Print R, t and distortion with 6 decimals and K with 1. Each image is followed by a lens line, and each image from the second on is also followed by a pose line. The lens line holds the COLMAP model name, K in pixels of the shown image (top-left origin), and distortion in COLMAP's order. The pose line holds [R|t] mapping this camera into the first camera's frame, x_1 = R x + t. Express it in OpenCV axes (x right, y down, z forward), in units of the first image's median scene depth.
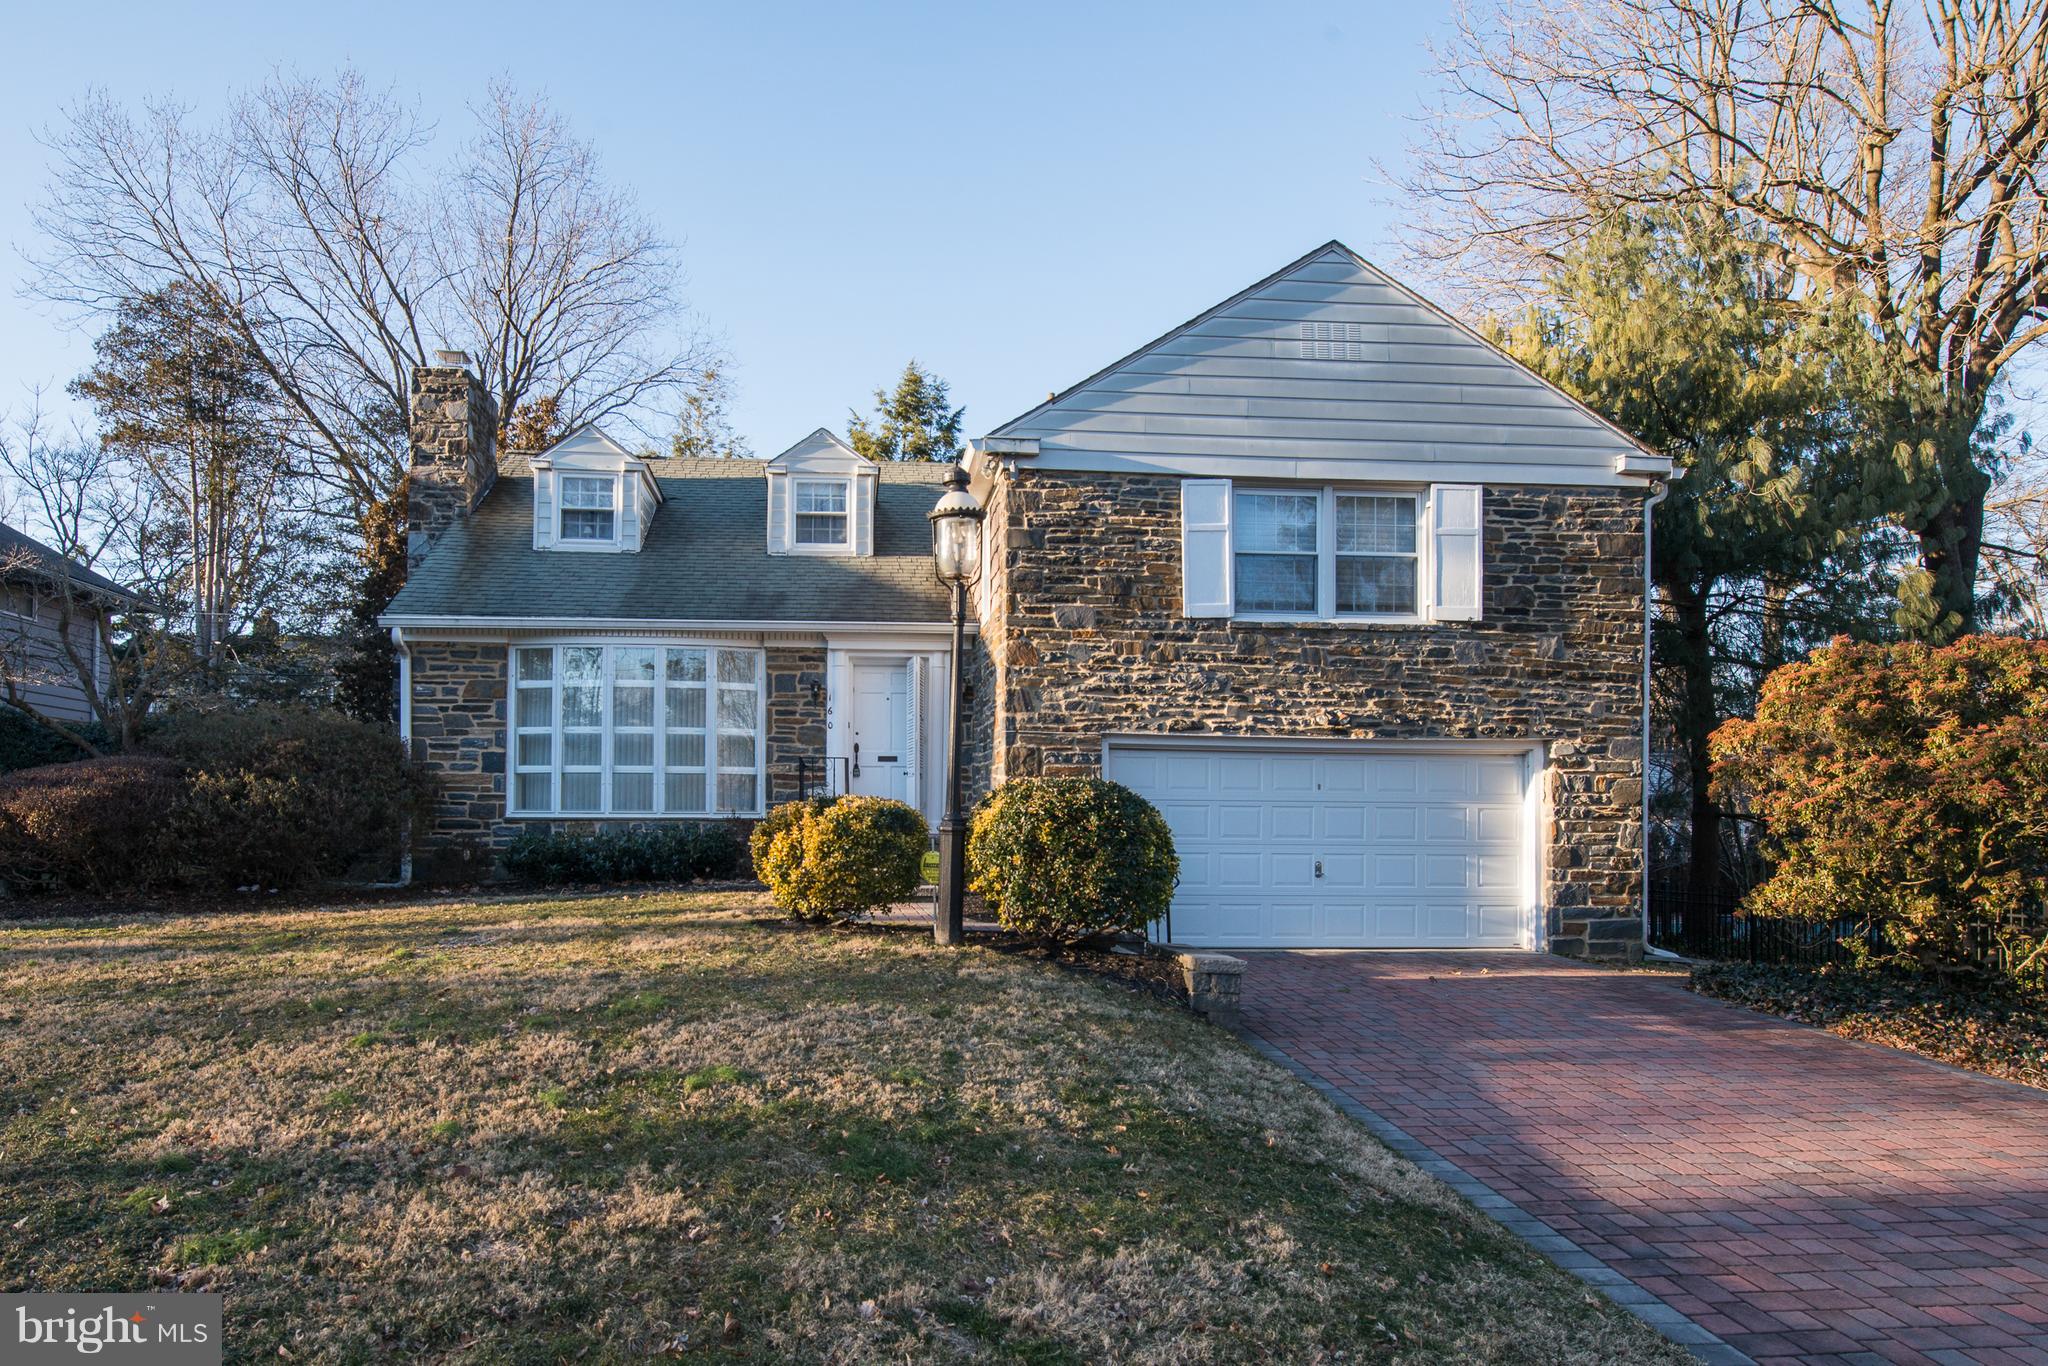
lens RADIAL K [[1119.6, 0, 934.6], [0, 1119.6, 814.6], [0, 0, 1]] dist [-0.003675, -0.000856]
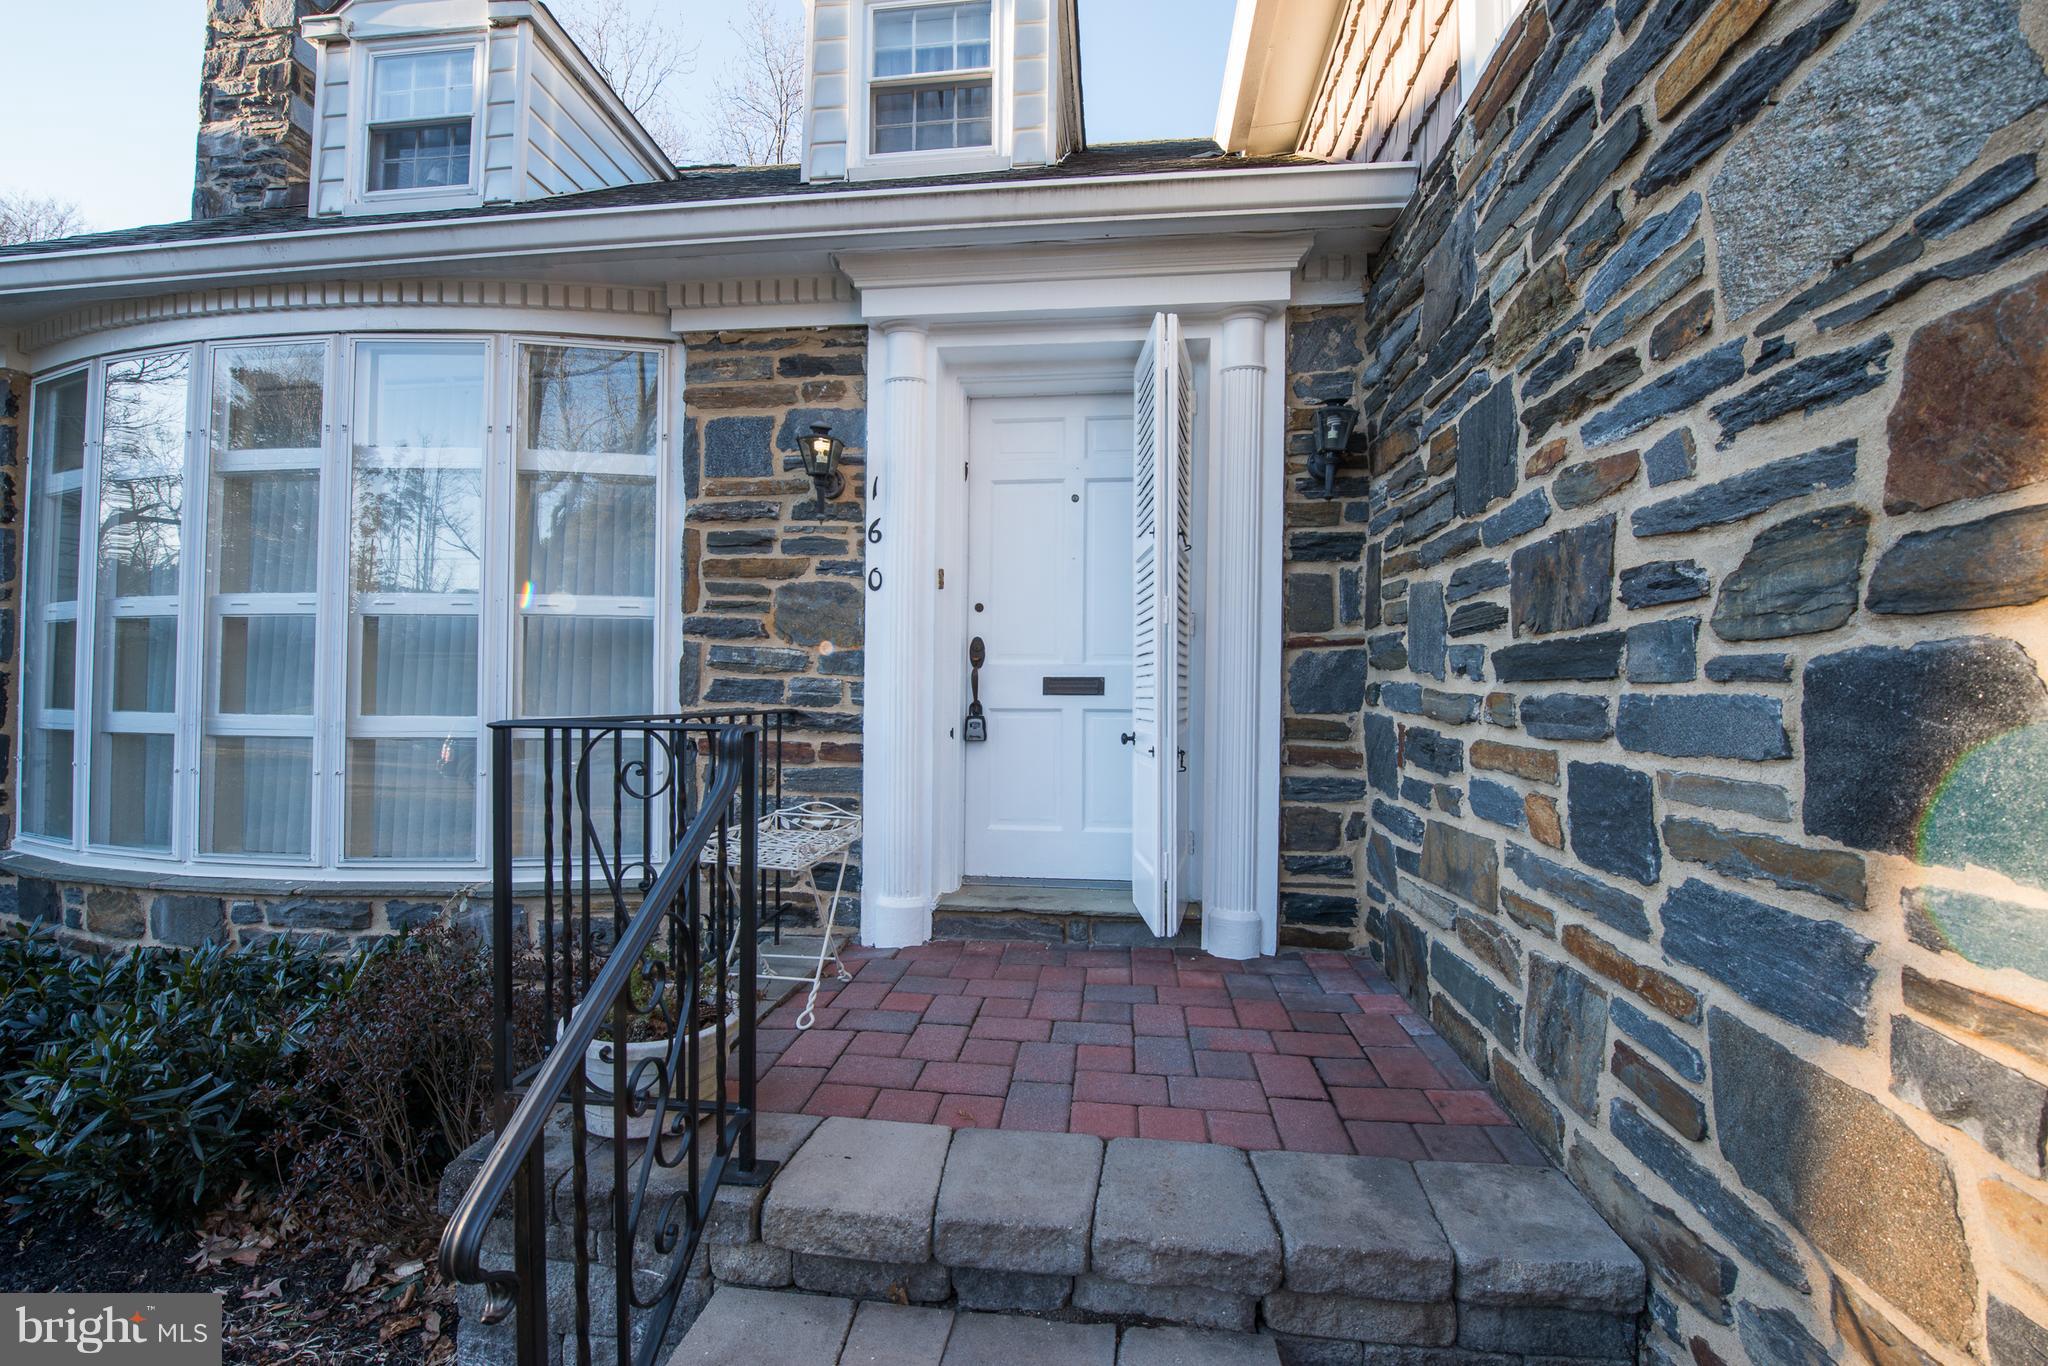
lens RADIAL K [[823.0, 0, 1024.0], [0, 823.0, 683.0], [0, 0, 1]] dist [-0.015865, -0.000109]
pose [[0.982784, 0.003598, -0.184725, -0.013199], [-0.004907, 0.999966, -0.006634, -0.051915], [0.184695, 0.007426, 0.982768, 0.811092]]
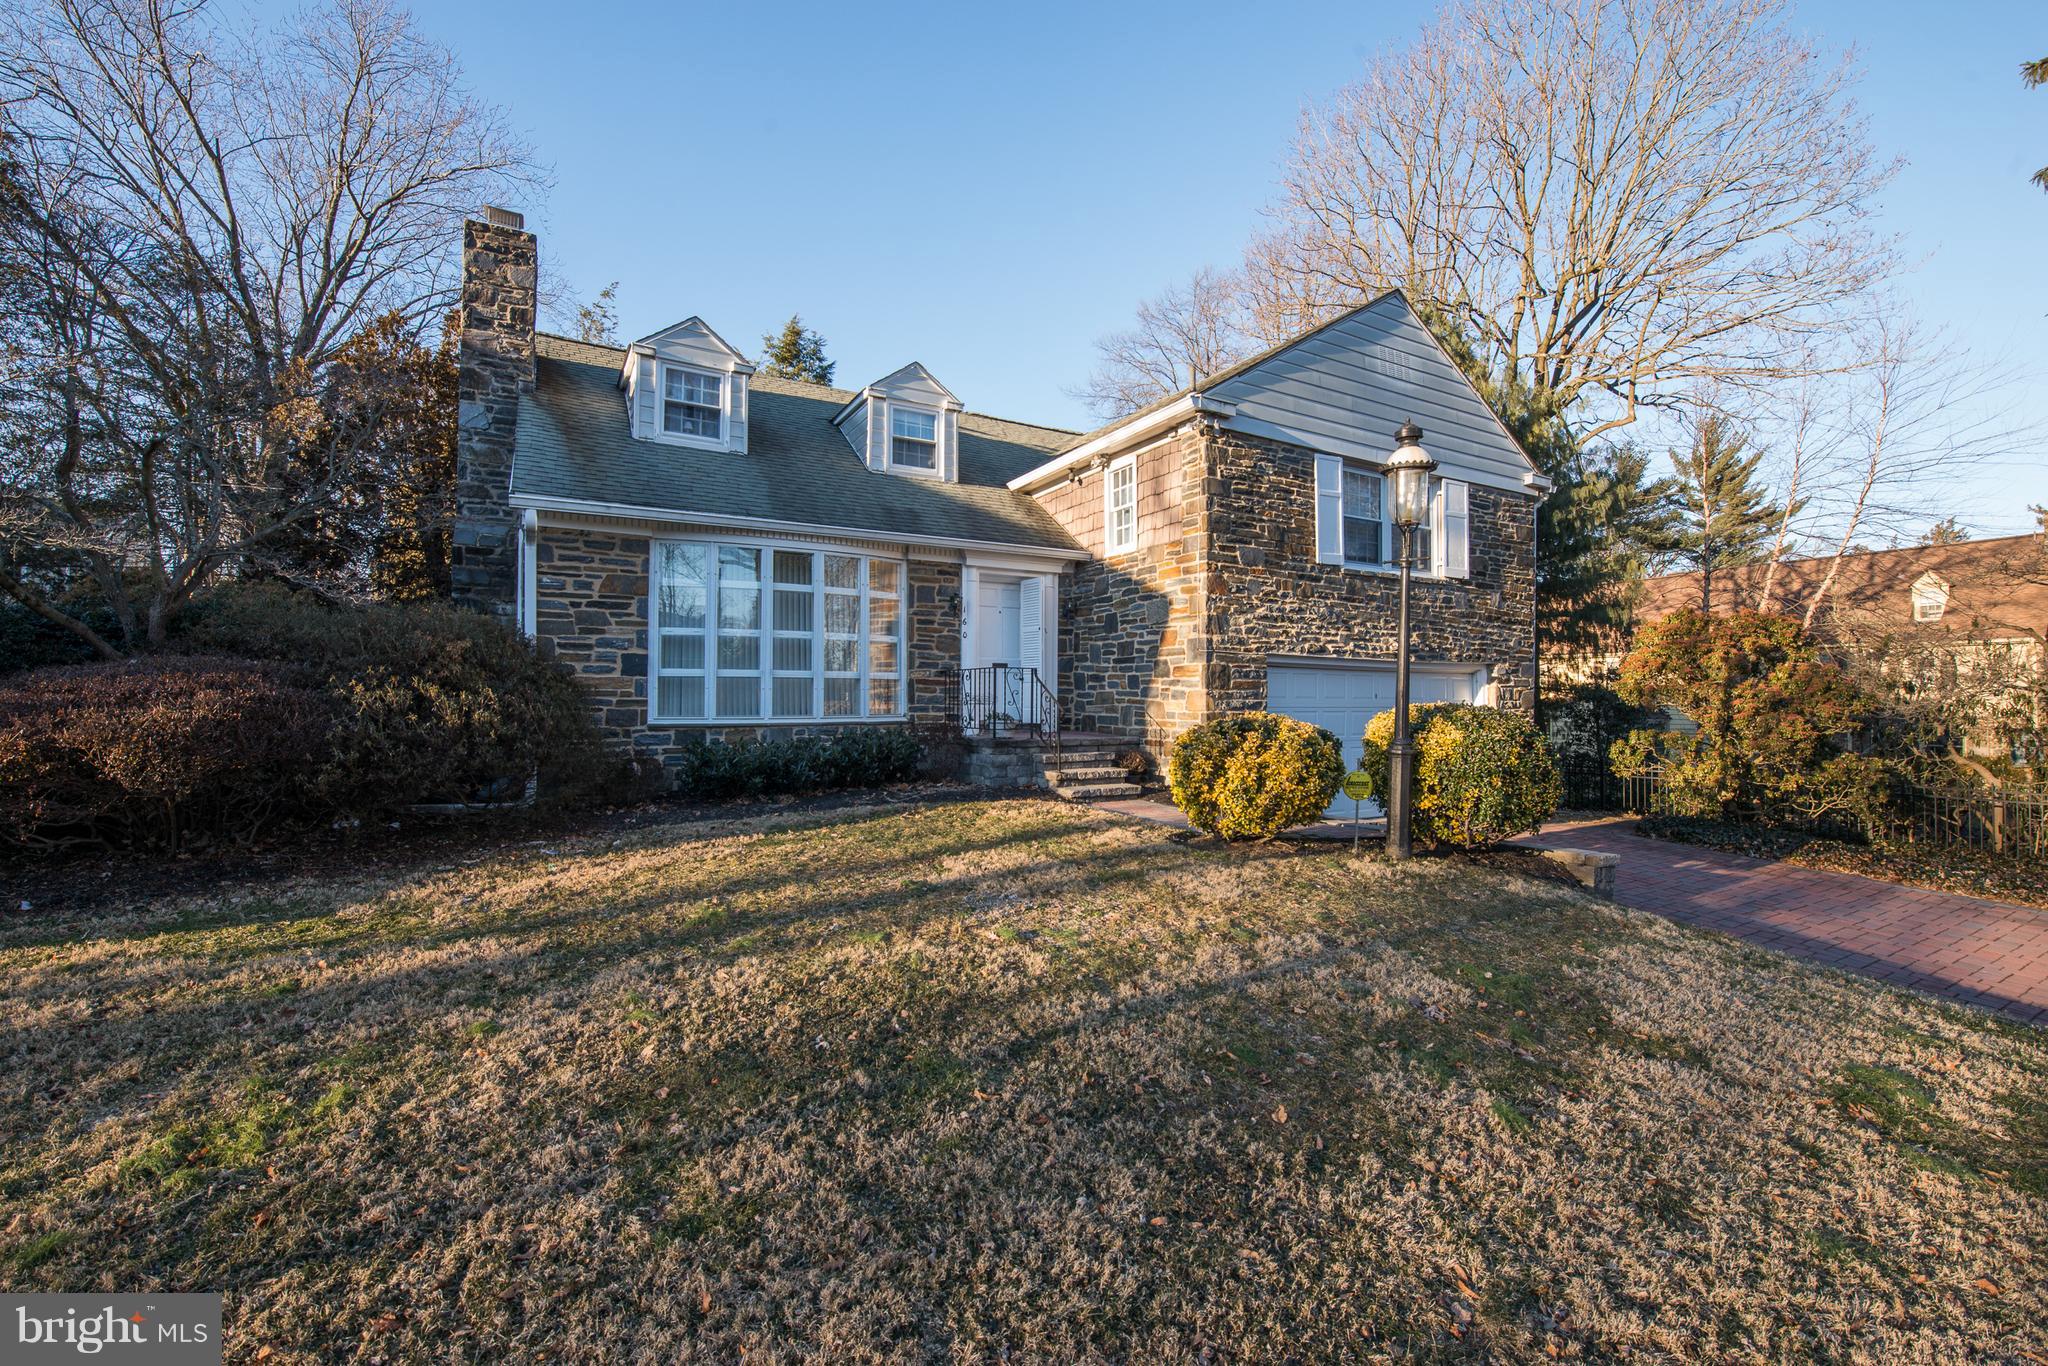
lens RADIAL K [[830.0, 0, 1024.0], [0, 830.0, 683.0], [0, 0, 1]] dist [-0.009815, -0.000087]
pose [[0.906474, 0.006138, 0.422218, -0.392394], [-0.003733, 0.999972, -0.006523, -0.028526], [-0.422246, 0.004337, 0.906471, 0.247999]]
